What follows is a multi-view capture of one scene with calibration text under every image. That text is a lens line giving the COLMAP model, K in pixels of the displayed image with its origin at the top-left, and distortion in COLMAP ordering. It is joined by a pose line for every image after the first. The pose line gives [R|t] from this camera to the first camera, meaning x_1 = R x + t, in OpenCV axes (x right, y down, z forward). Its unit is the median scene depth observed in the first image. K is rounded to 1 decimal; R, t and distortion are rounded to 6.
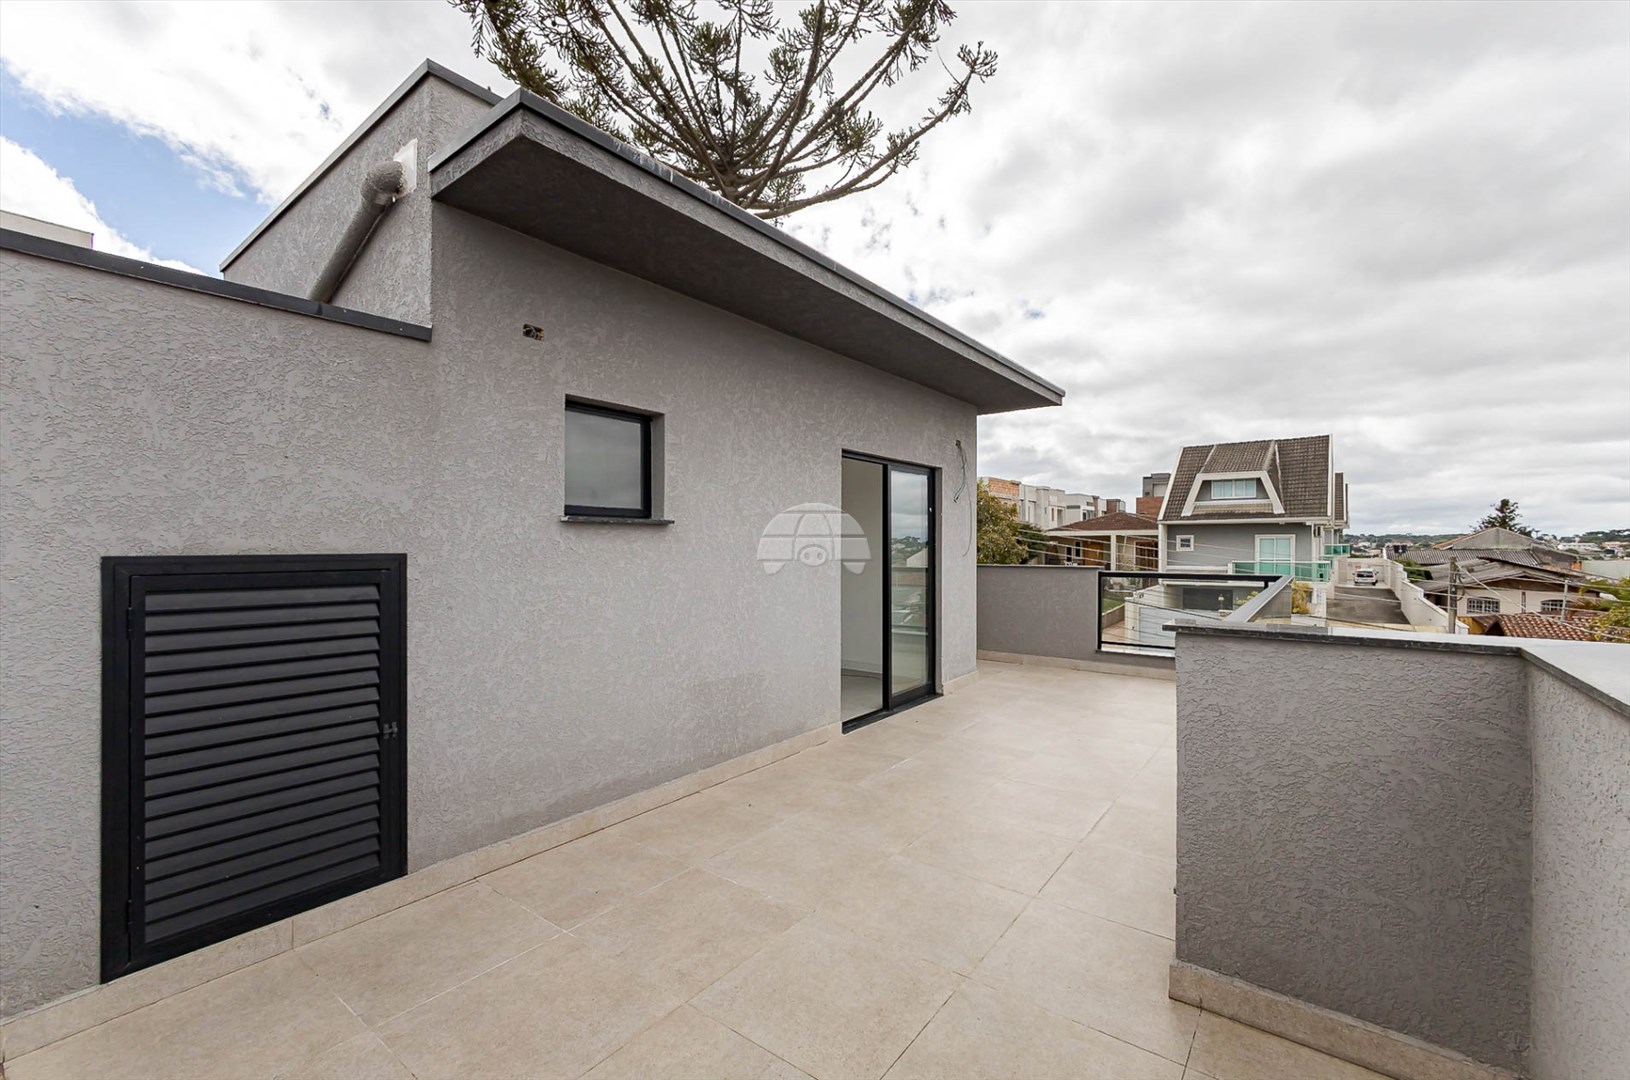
lens RADIAL K [[704.2, 0, 793.1], [0, 704.2, 550.1], [0, 0, 1]] dist [0.016910, -0.015643]
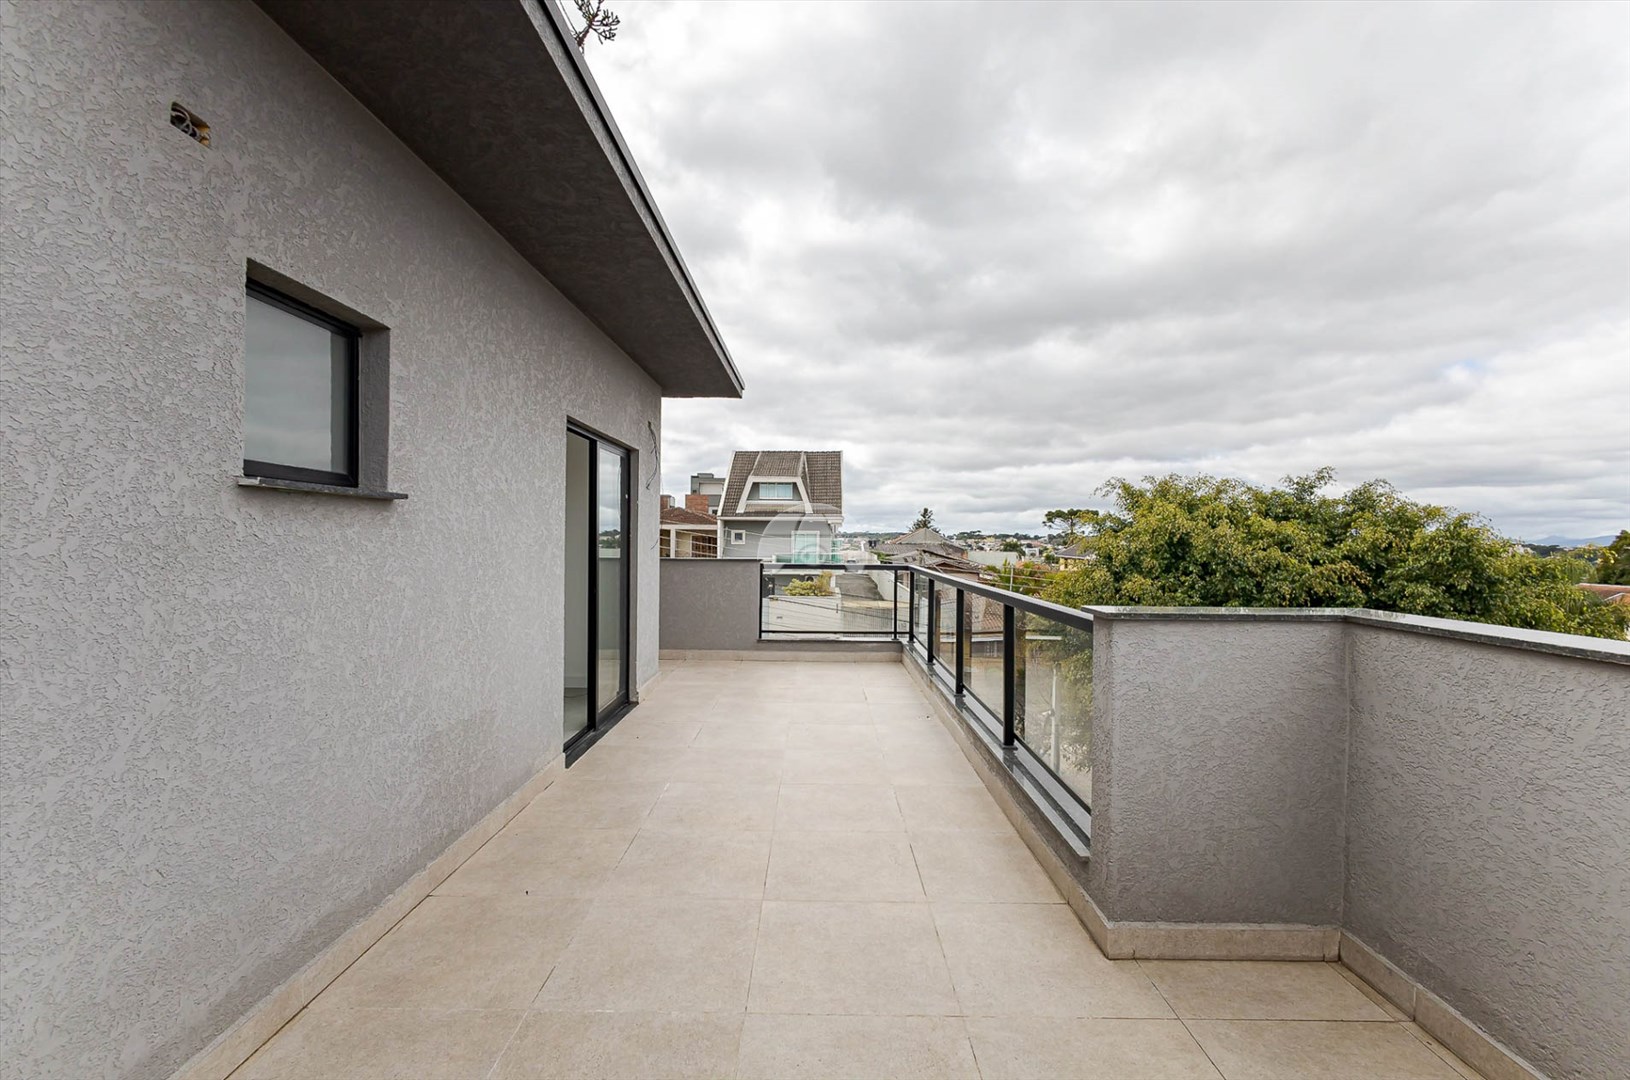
lens RADIAL K [[708.3, 0, 823.0], [0, 708.3, 548.7], [0, 0, 1]] dist [-0.014738, 0.008424]
pose [[0.786436, 0.000793, 0.617671, -0.258153], [-0.006394, 0.999956, 0.006858, 0.001343], [-0.617639, -0.009343, 0.786406, 0.235620]]
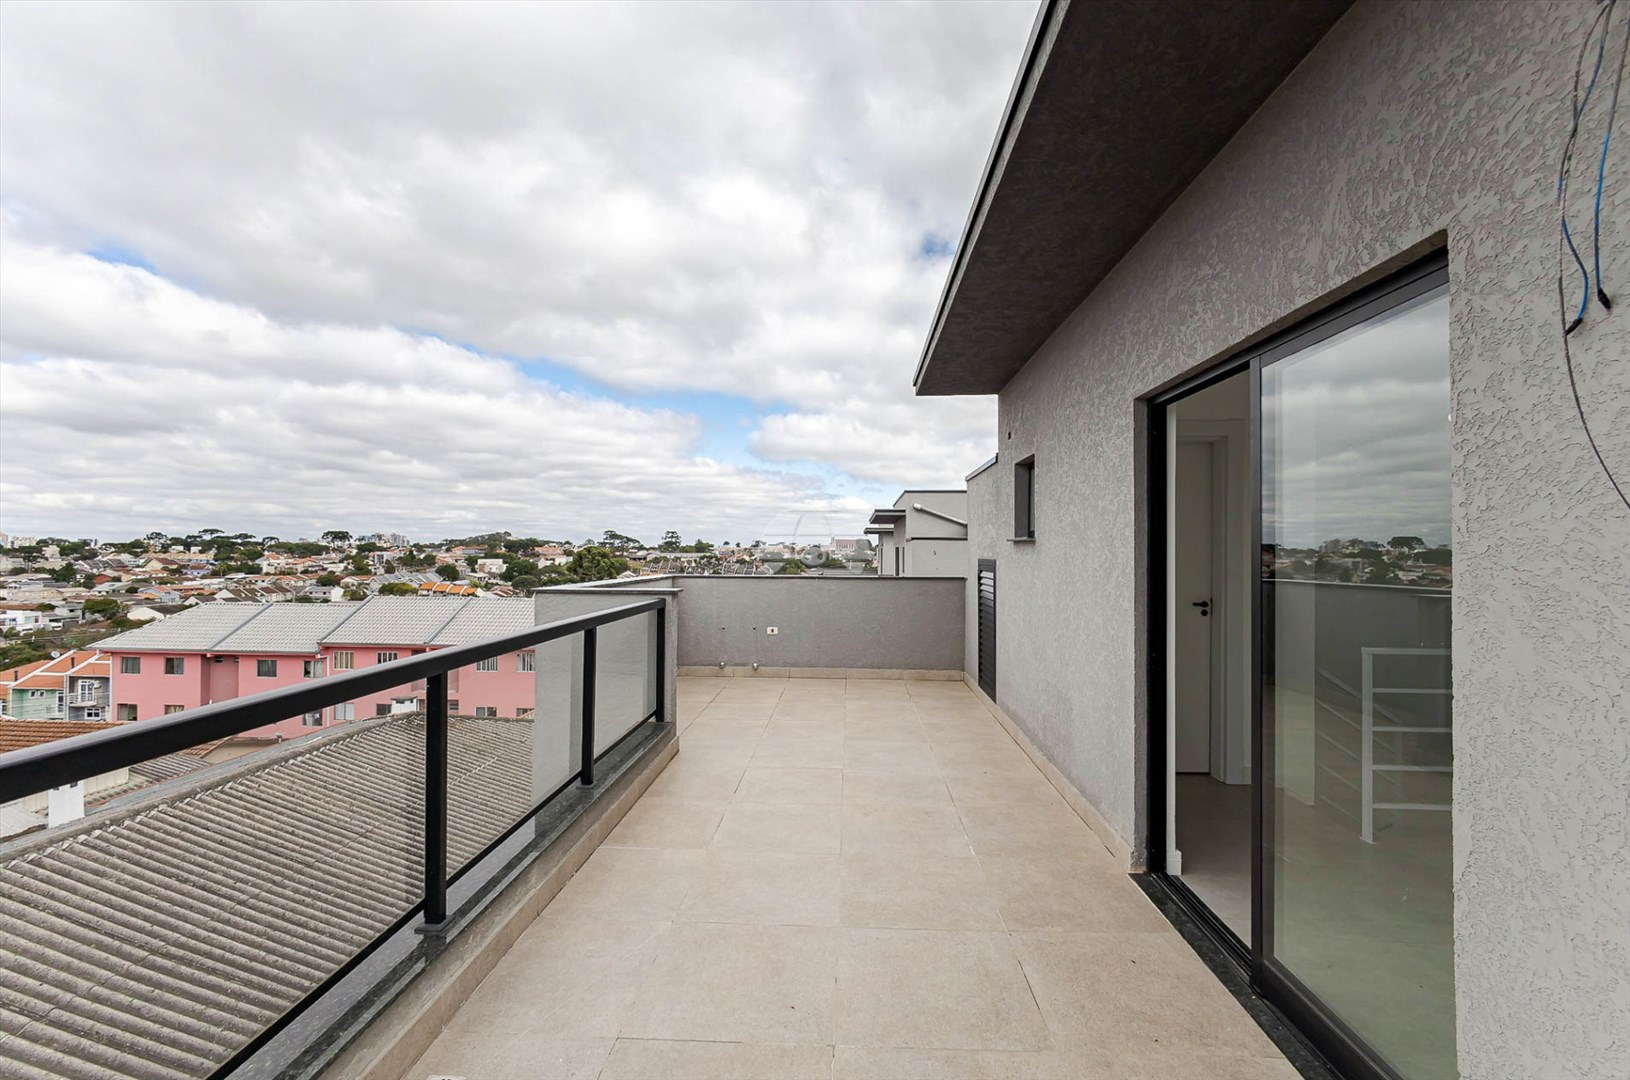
lens RADIAL K [[683.8, 0, 815.0], [0, 683.8, 540.0], [0, 0, 1]] dist [-0.001334, 0.000429]
pose [[-0.821286, -0.011475, -0.570402, 0.806368], [-0.008503, 0.999933, -0.007874, -0.022075], [0.570454, -0.001616, -0.821328, 1.709256]]
